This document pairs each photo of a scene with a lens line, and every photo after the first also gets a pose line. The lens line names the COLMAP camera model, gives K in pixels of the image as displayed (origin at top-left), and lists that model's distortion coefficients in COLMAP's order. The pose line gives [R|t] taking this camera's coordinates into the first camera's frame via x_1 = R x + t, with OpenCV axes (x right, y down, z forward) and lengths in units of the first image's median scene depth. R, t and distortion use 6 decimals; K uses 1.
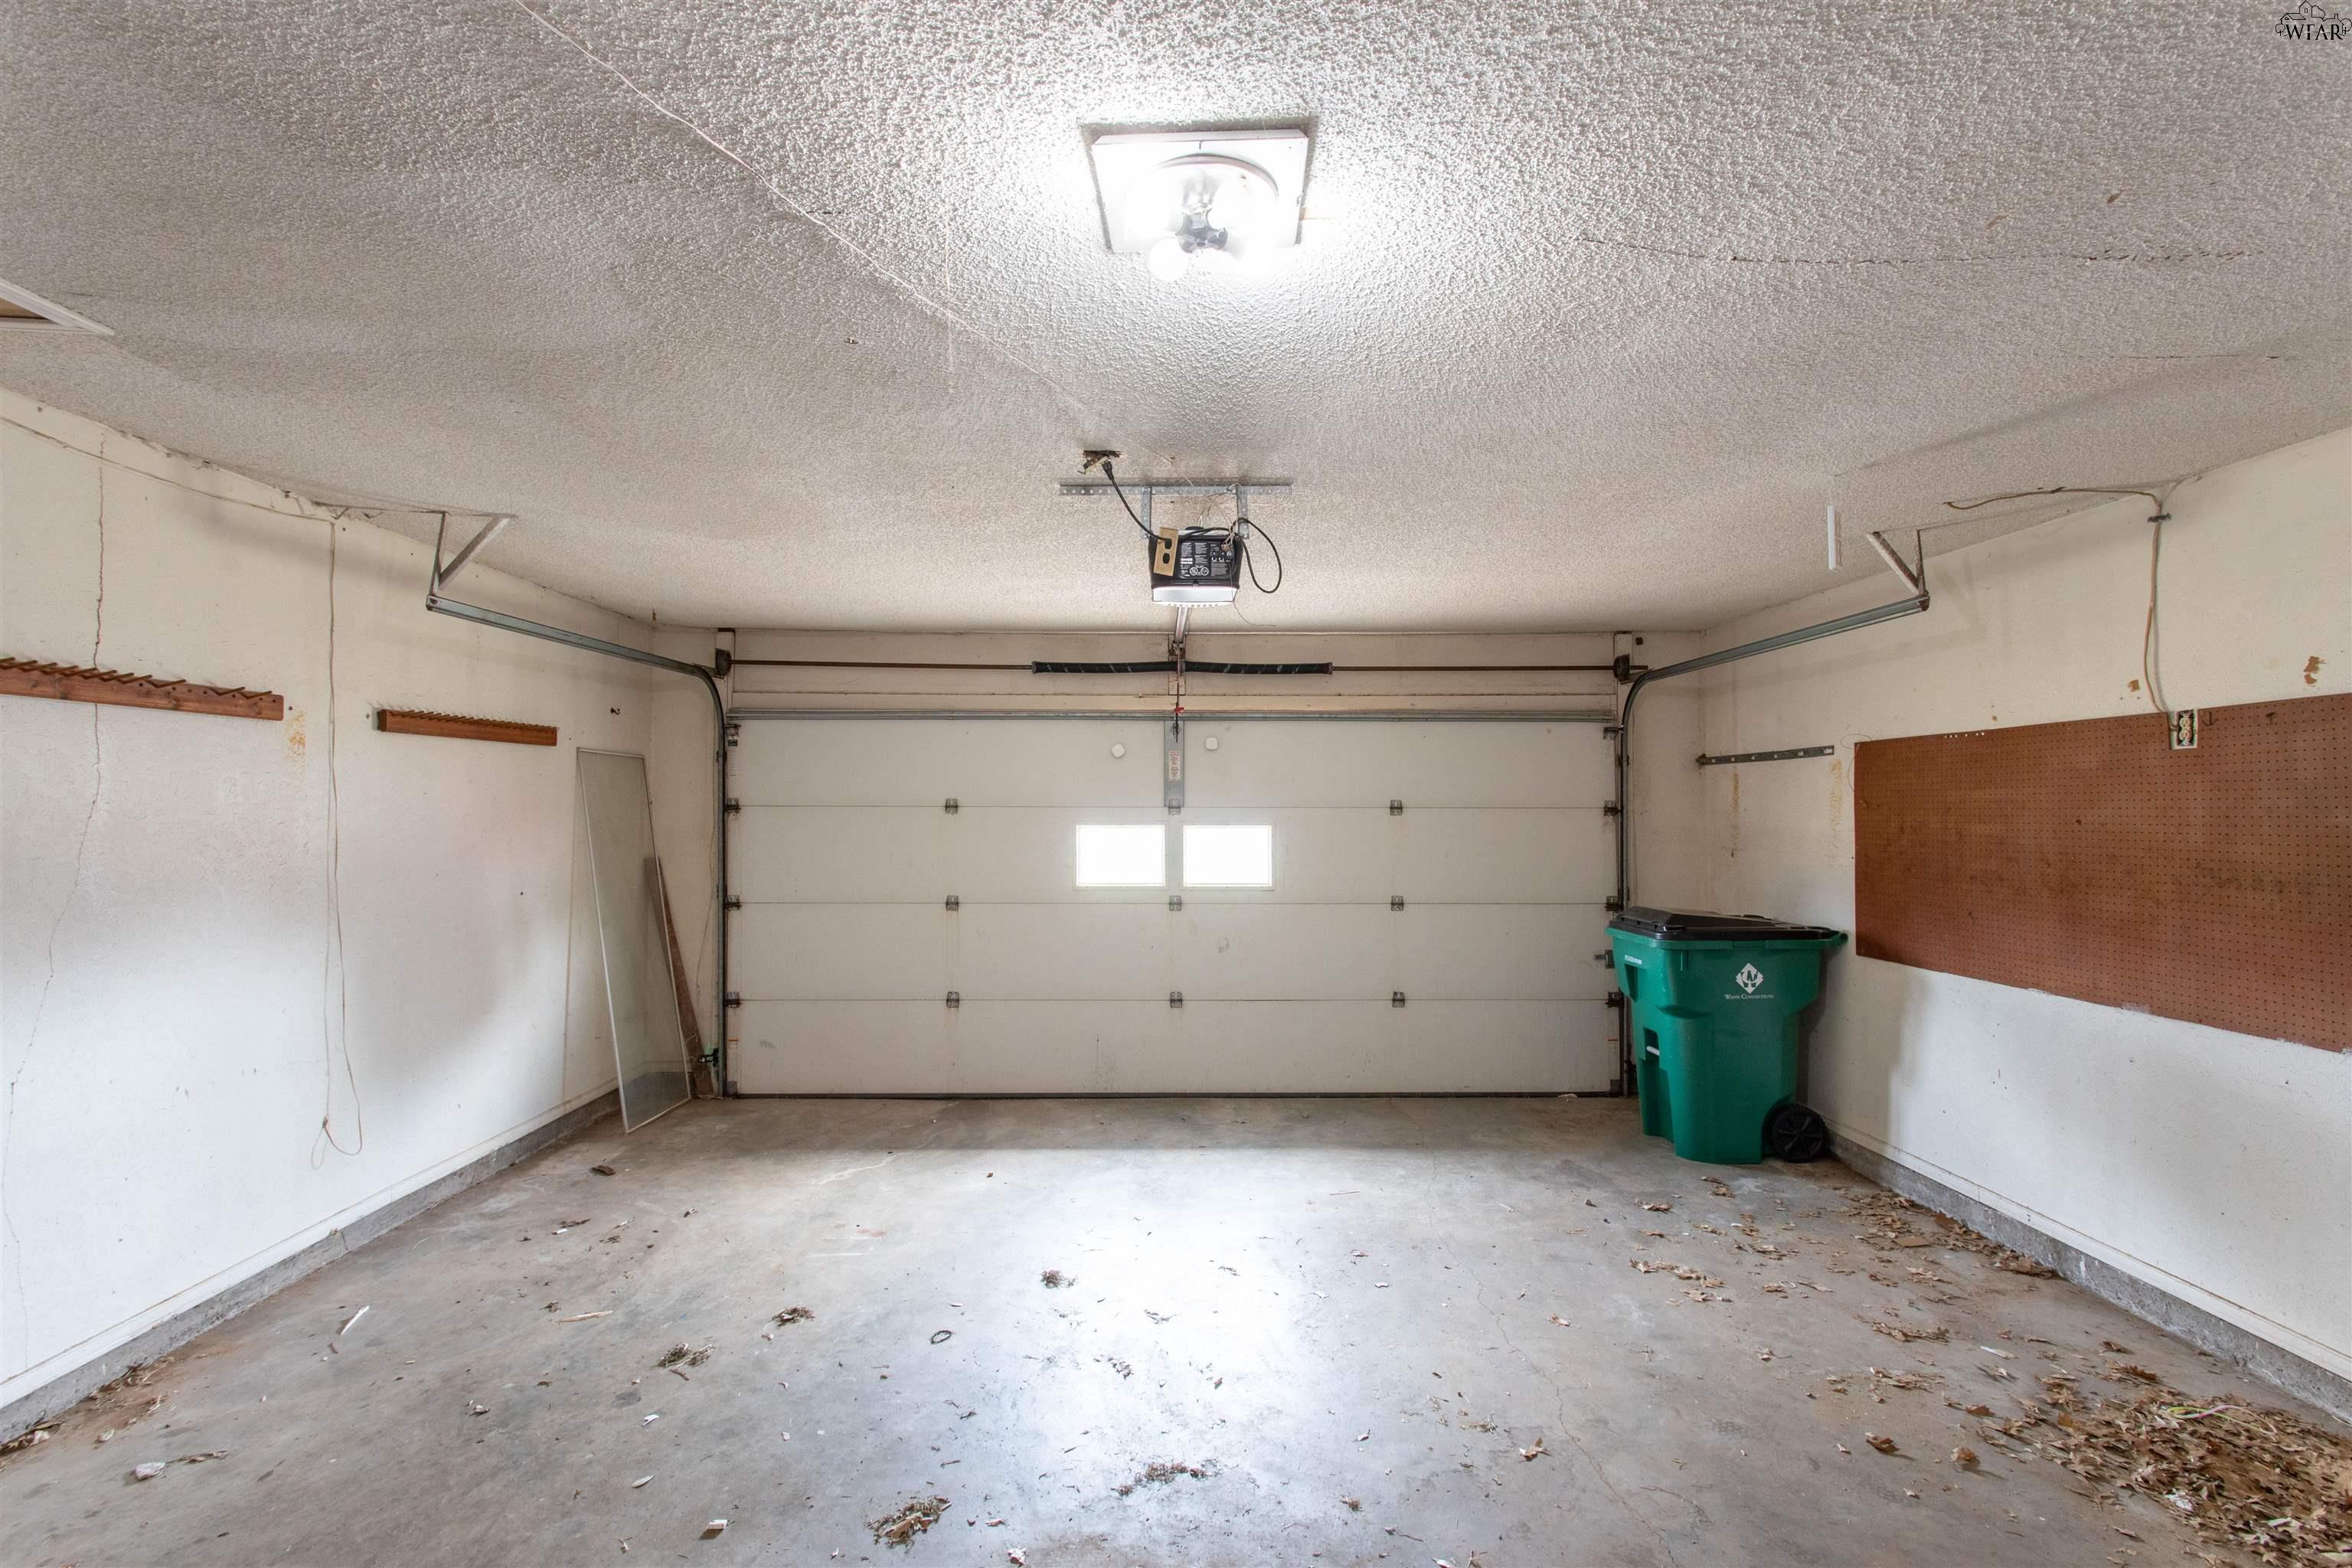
lens RADIAL K [[1128.6, 0, 1176.1], [0, 1128.6, 791.1], [0, 0, 1]] dist [-0.000779, 0.000471]
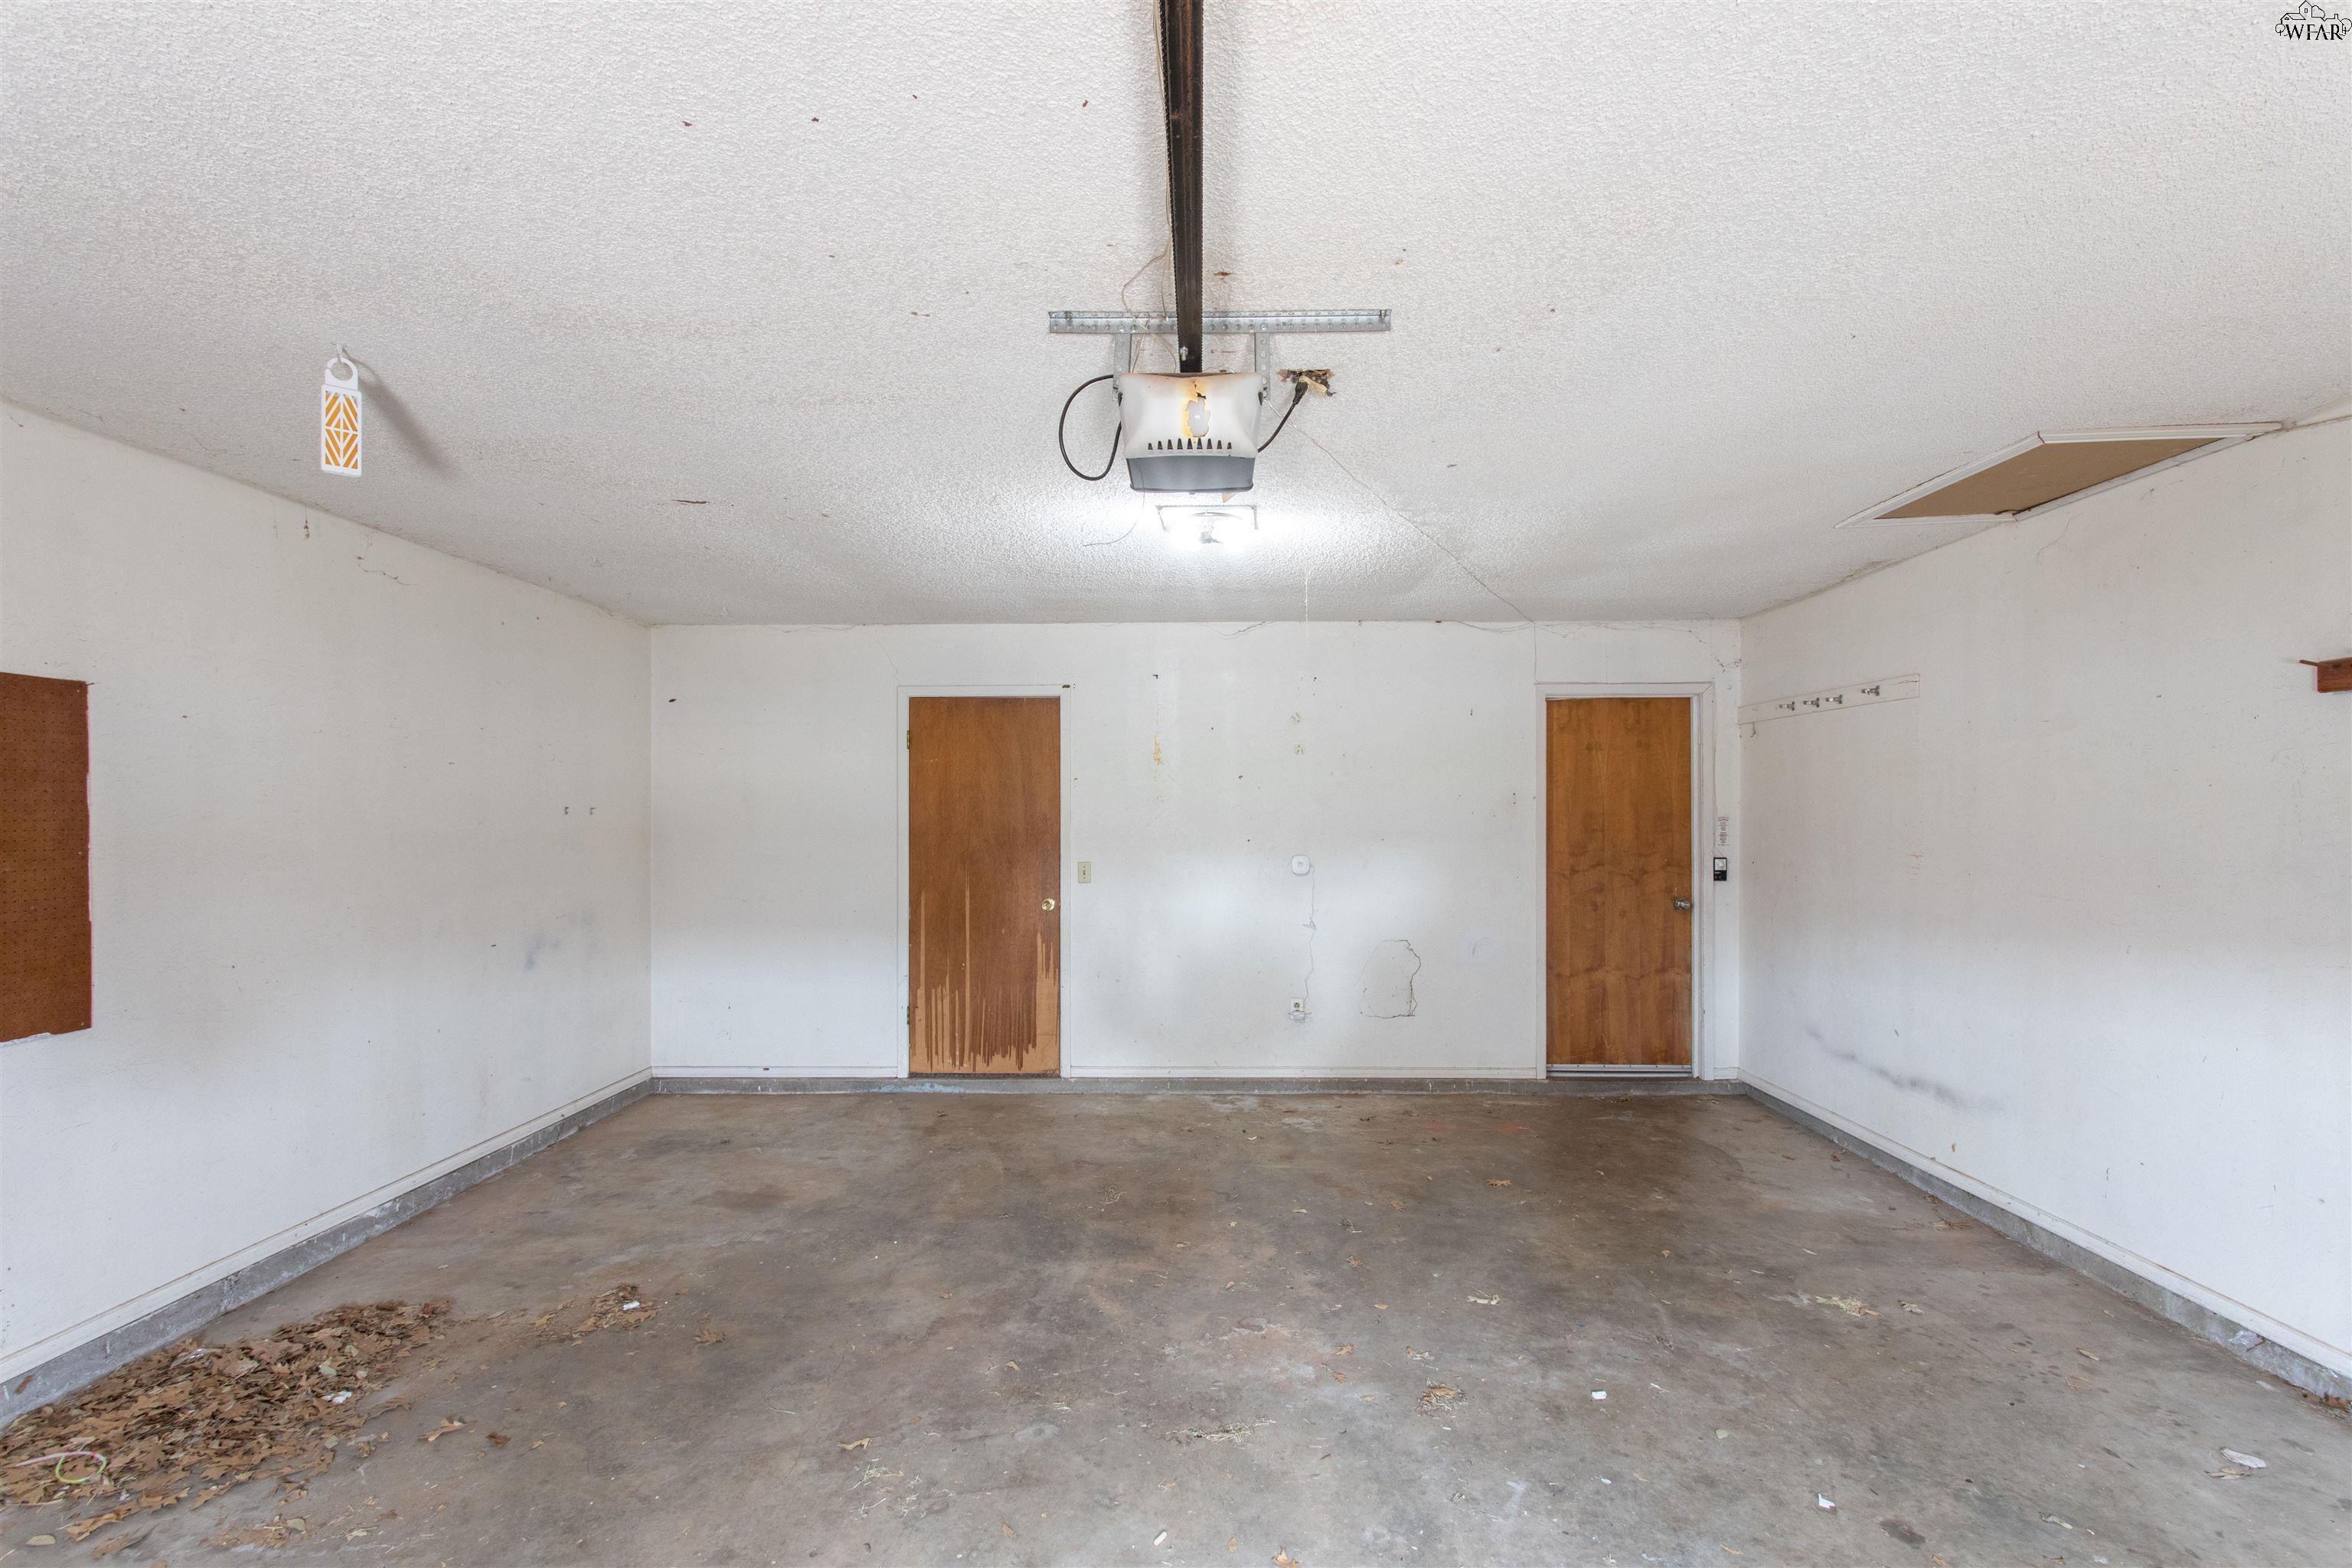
lens RADIAL K [[1128.6, 0, 1174.4], [0, 1128.6, 790.6], [0, 0, 1]] dist [-0.000779, 0.000471]
pose [[-0.999979, -0.000933, 0.006473, 0.029764], [-0.001016, 0.999918, -0.012728, 0.022019], [-0.006461, -0.012734, -0.999898, 1.925549]]
